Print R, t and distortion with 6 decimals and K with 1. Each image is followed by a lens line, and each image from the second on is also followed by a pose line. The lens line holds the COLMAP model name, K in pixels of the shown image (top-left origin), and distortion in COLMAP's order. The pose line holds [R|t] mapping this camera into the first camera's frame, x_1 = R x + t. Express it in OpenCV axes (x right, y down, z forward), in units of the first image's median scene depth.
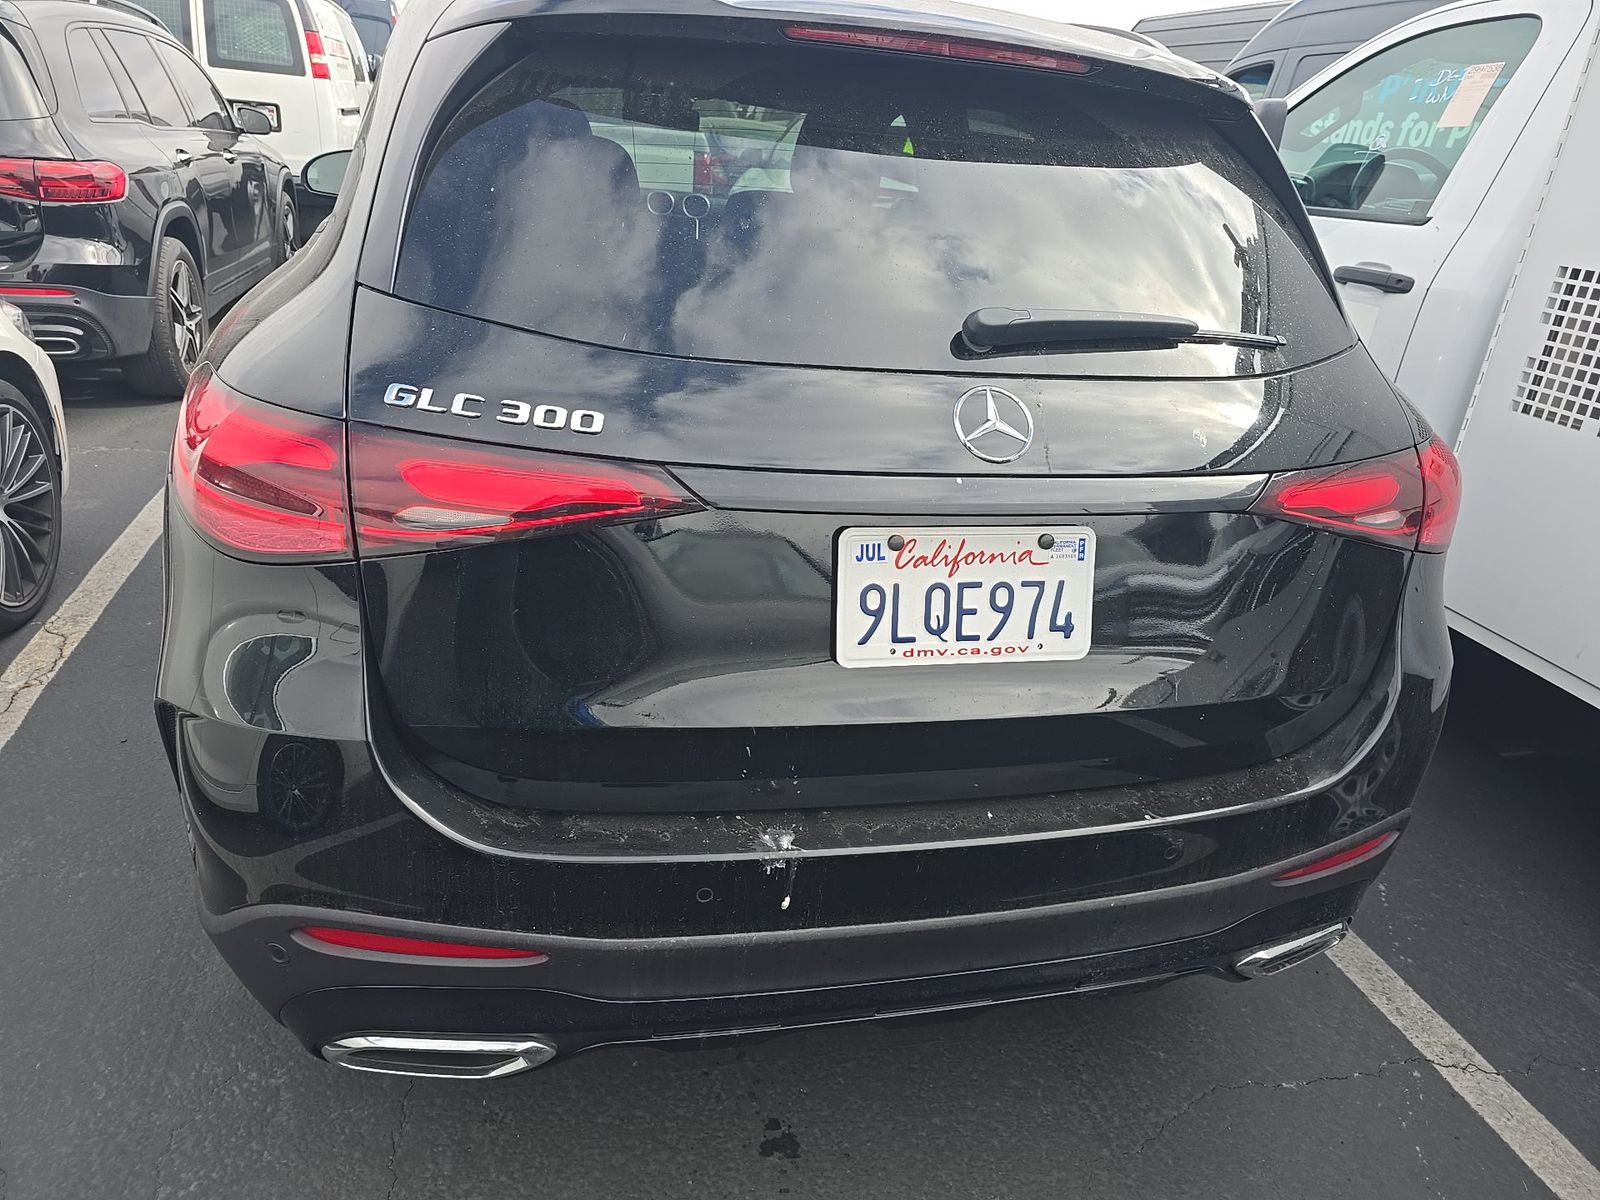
lens RADIAL K [[1076.5, 0, 806.8], [0, 1076.5, 587.3], [0, 0, 1]] dist [0.056409, -0.008757]
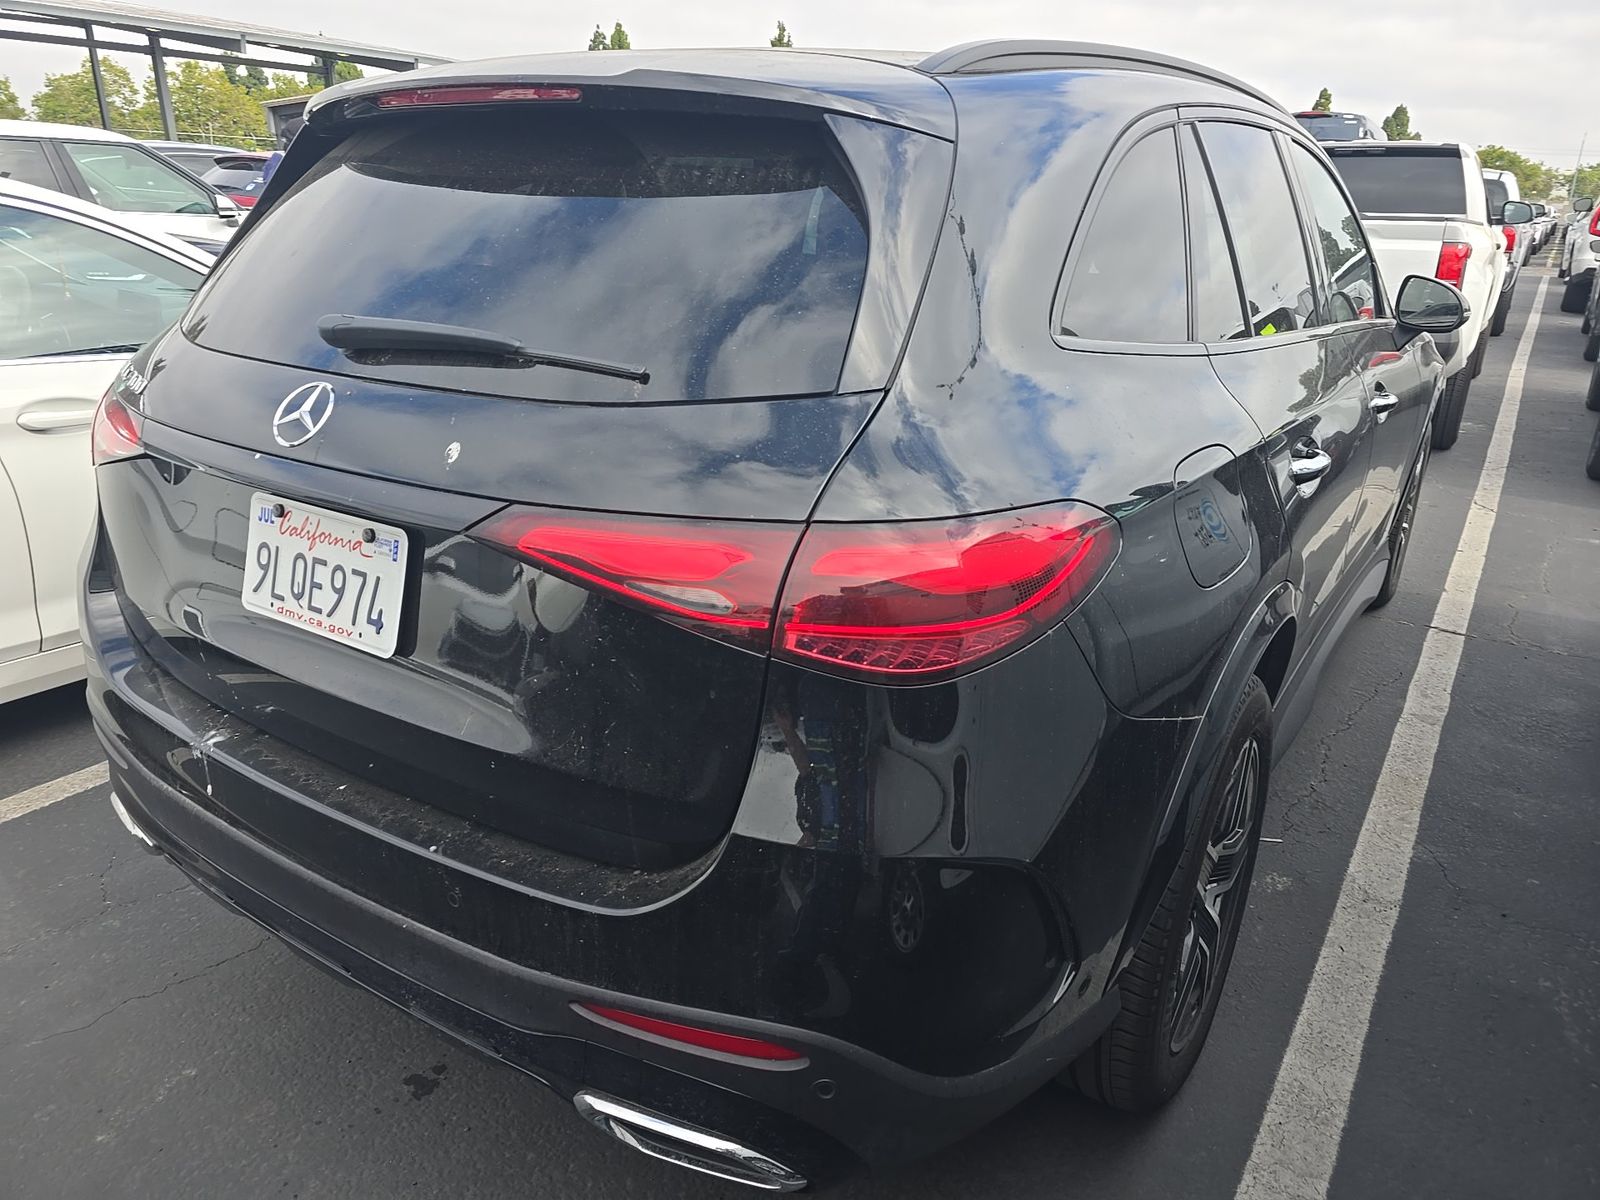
lens RADIAL K [[1076.5, 0, 799.9], [0, 1076.5, 607.9], [0, 0, 1]] dist [0.056409, -0.008757]
pose [[0.660702, 0.185182, -0.727448, 1.296506], [-0.247465, 0.968651, 0.021825, -0.102100], [0.708685, 0.165598, 0.685816, 0.593027]]
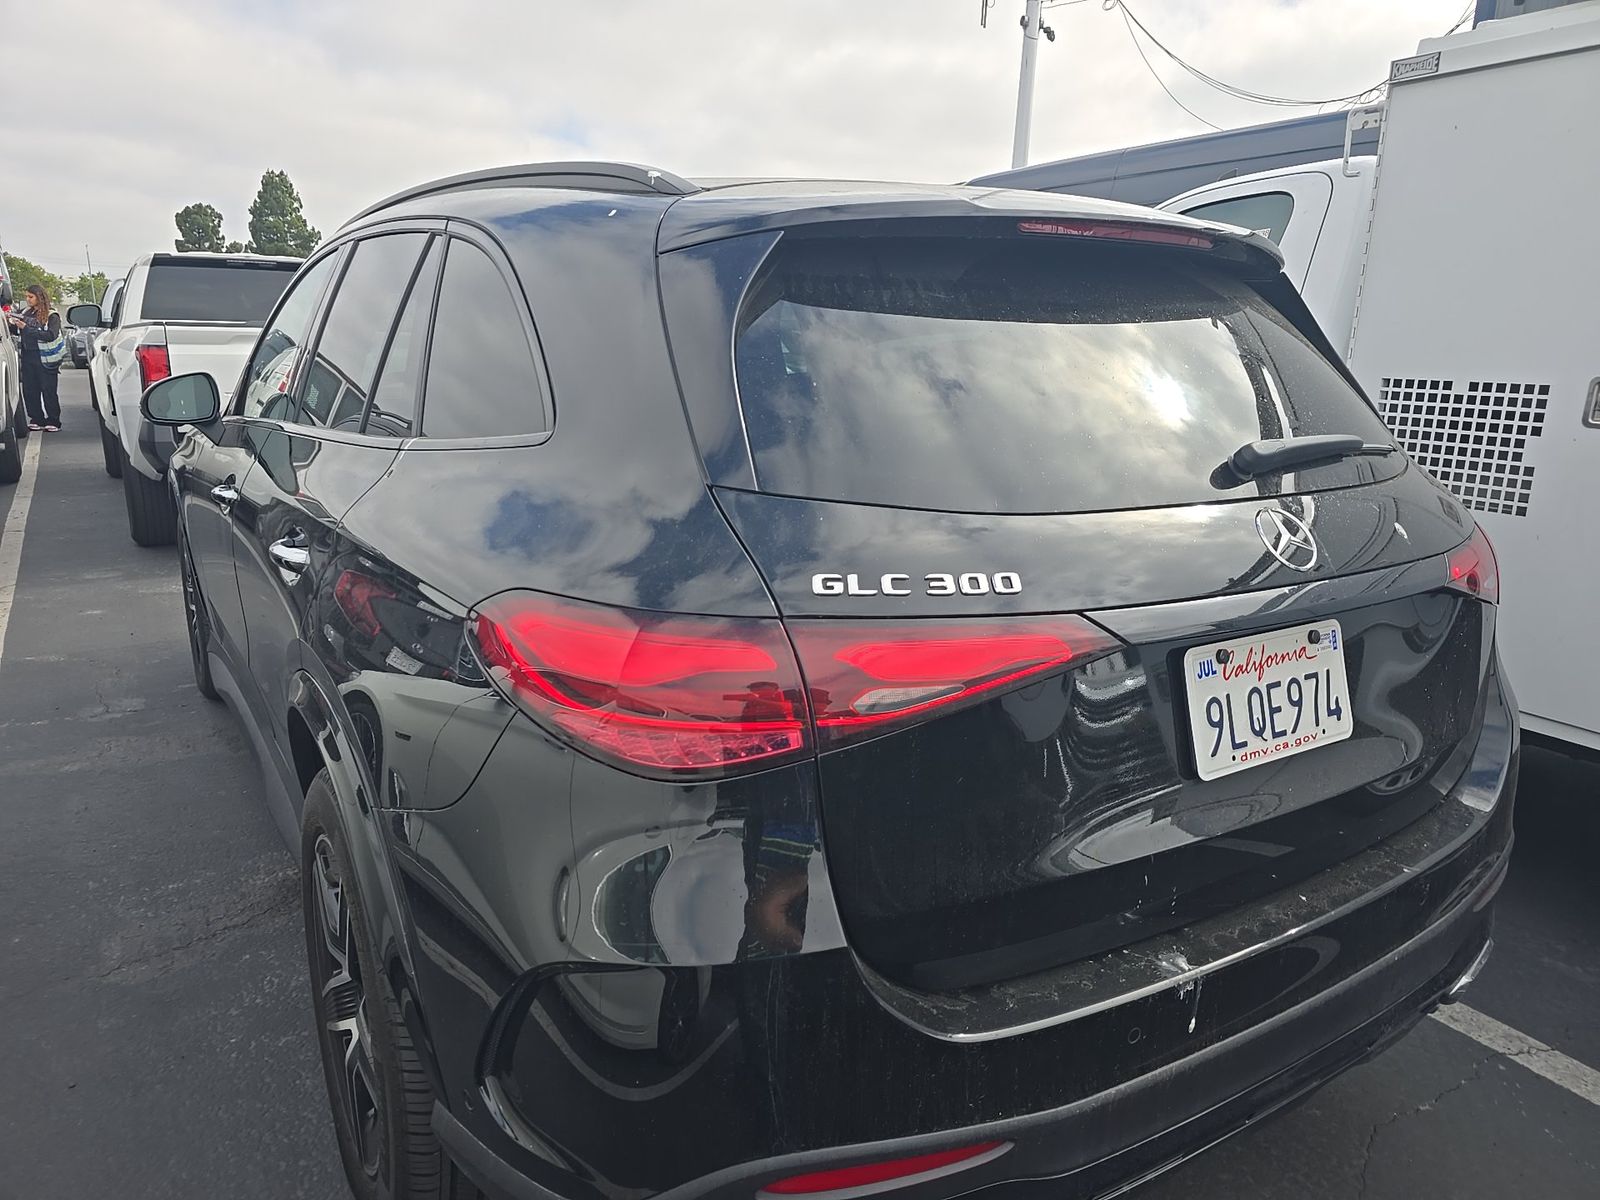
lens RADIAL K [[1076.5, 0, 797.4], [0, 1076.5, 603.6], [0, 0, 1]] dist [0.056409, -0.008757]
pose [[0.946719, -0.144256, 0.287947, -0.613458], [0.181201, 0.977724, -0.105934, -0.053864], [-0.266251, 0.152466, 0.951769, 0.064164]]
